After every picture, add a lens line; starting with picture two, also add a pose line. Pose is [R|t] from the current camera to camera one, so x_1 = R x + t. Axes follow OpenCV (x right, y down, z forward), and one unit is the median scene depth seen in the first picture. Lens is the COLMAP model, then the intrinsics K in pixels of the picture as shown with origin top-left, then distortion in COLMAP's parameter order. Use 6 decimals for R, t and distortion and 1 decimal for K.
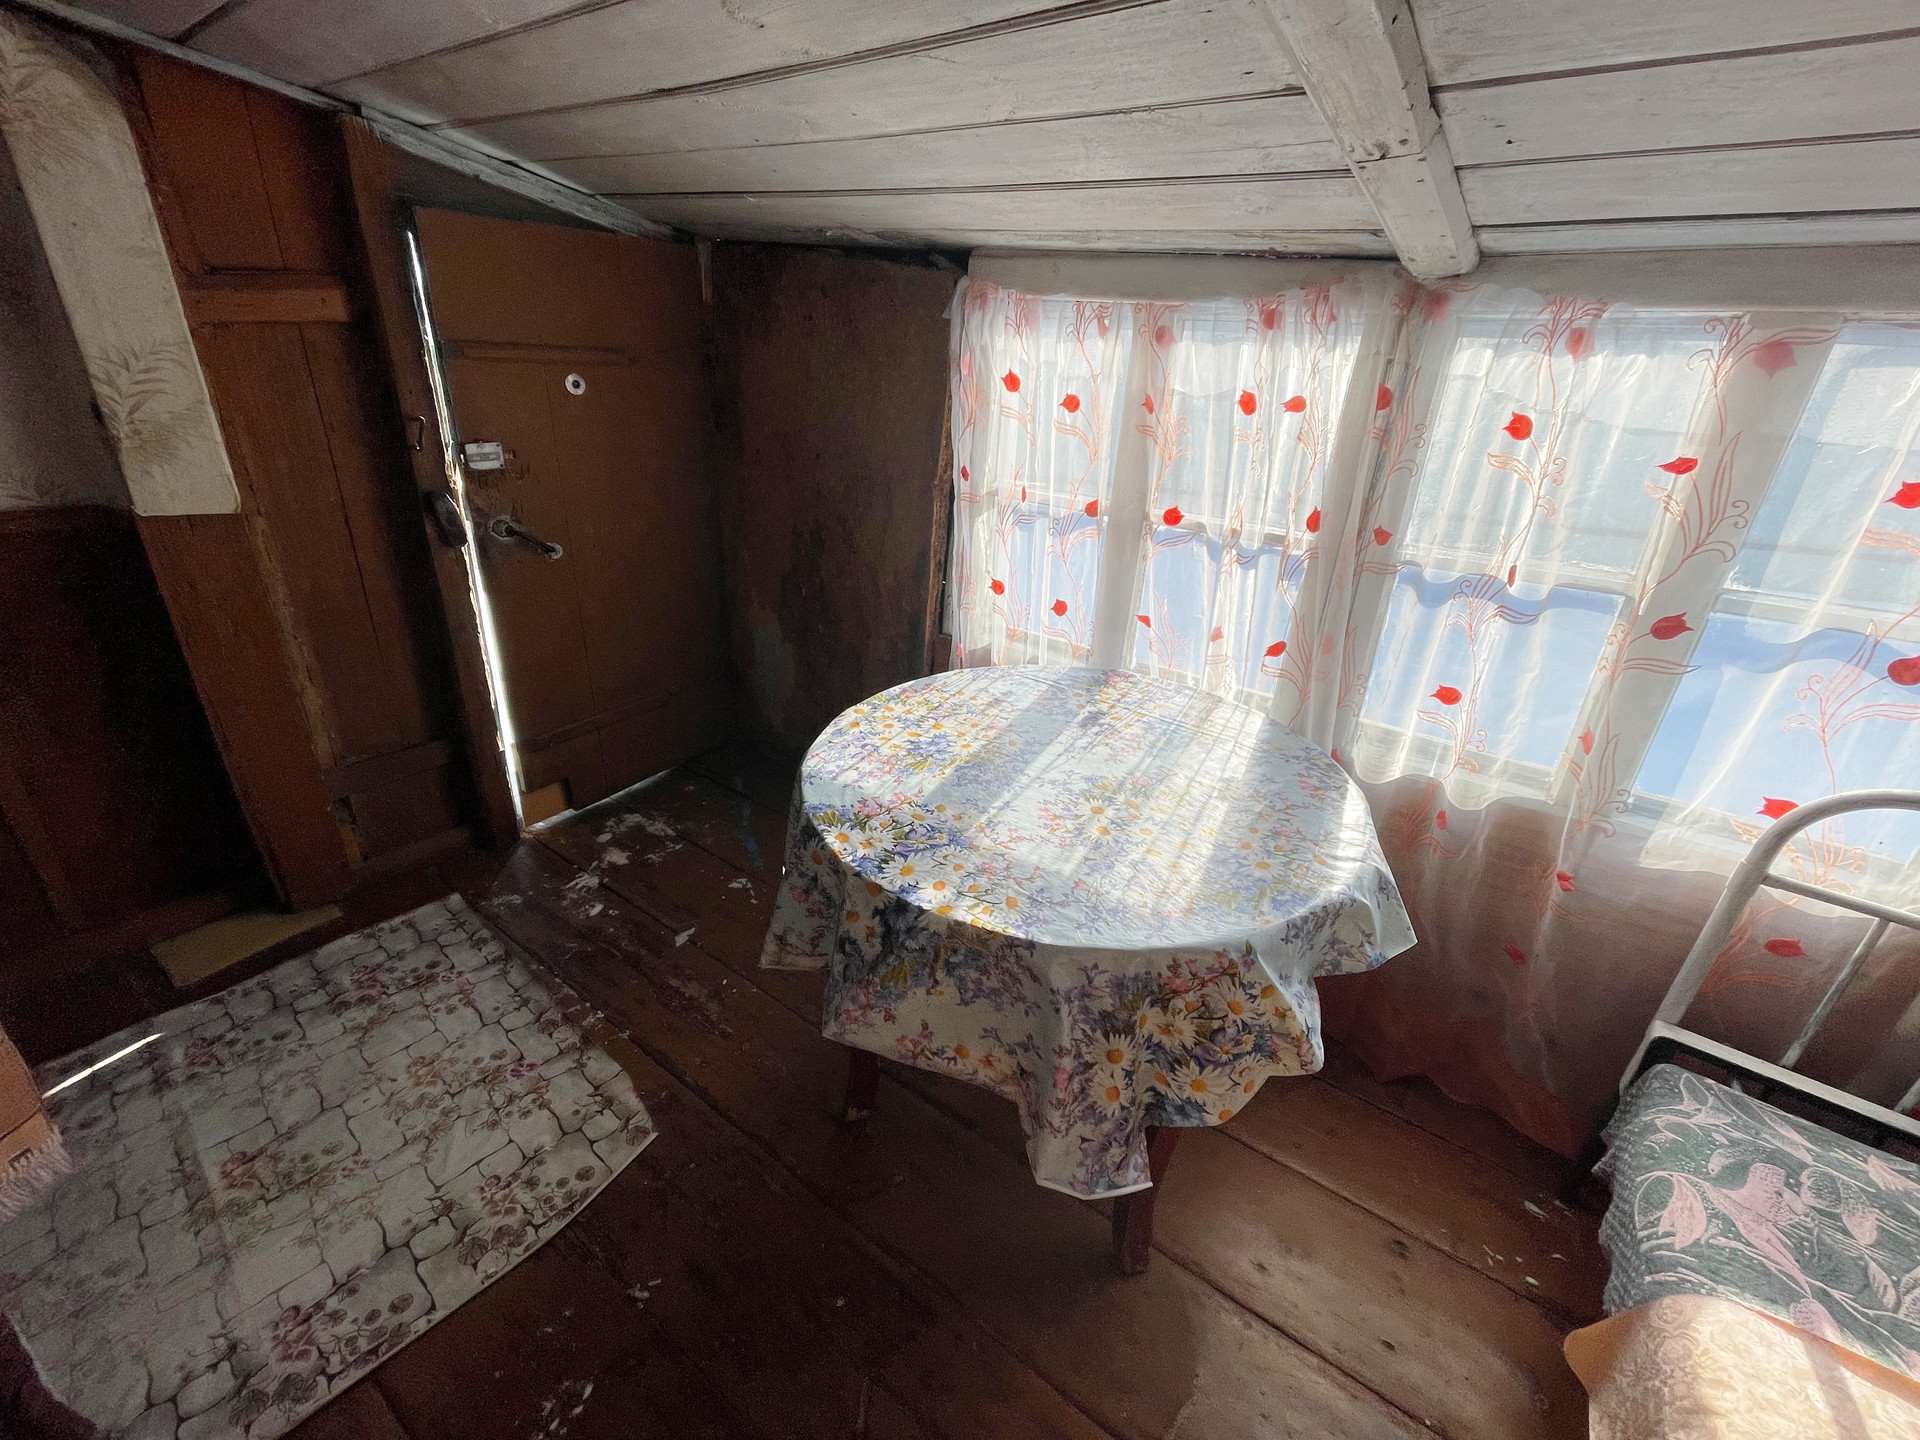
lens RADIAL K [[765.9, 0, 963.5], [0, 765.9, 714.9], [0, 0, 1]] dist [-0.011519, -0.000050]
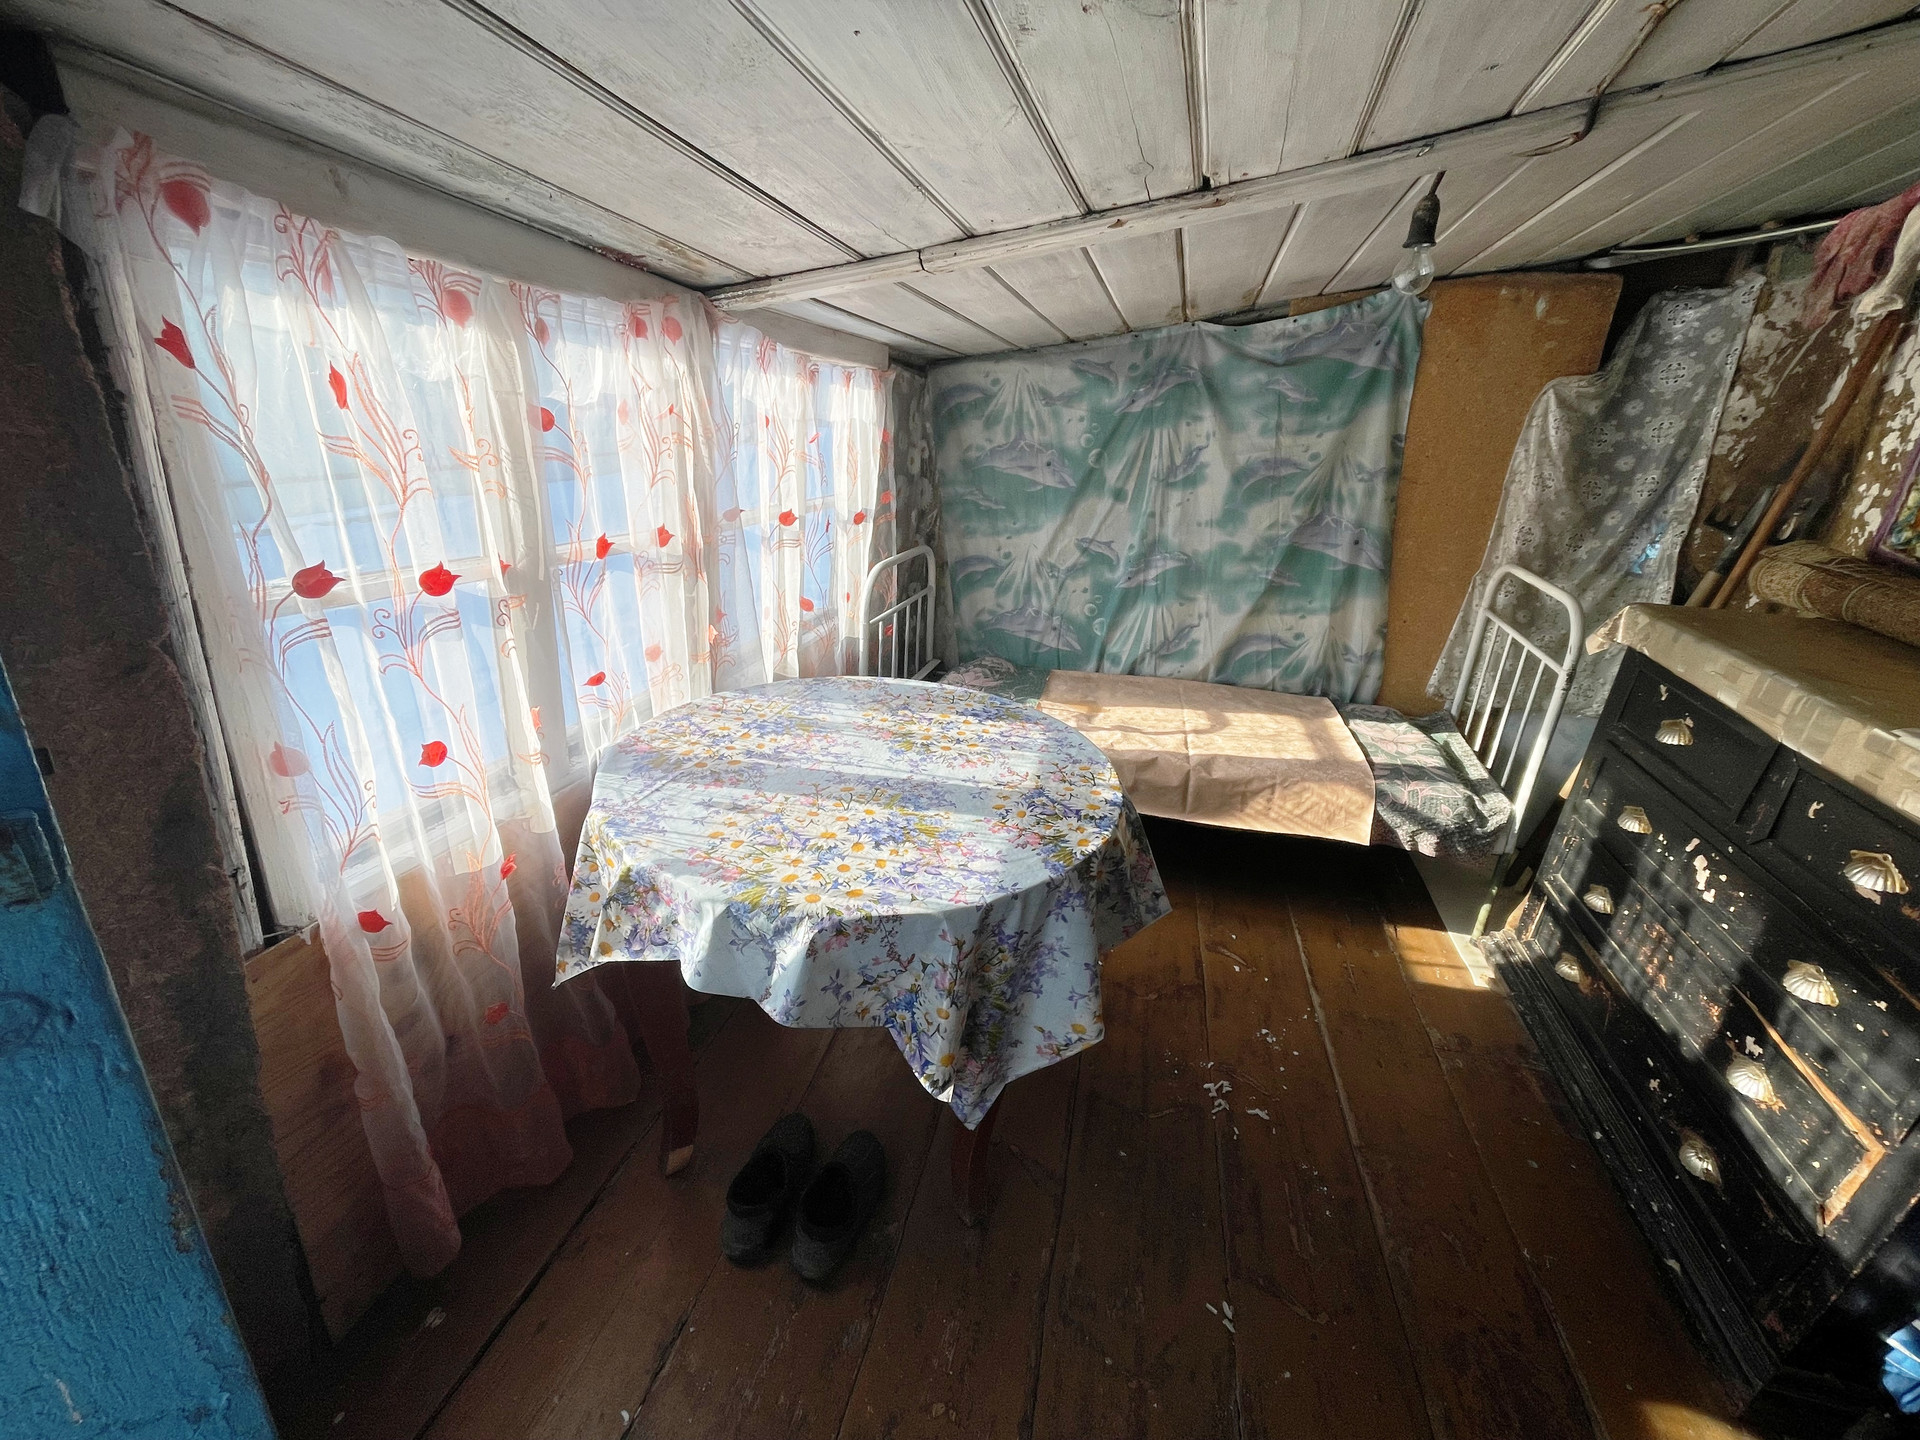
lens RADIAL K [[765.9, 0, 963.5], [0, 765.9, 714.9], [0, 0, 1]] dist [-0.011519, -0.000050]
pose [[-0.370641, -0.393821, 0.841148, -0.774847], [0.313996, 0.799195, 0.512537, -0.493093], [-0.874089, 0.454085, -0.172556, 1.033287]]
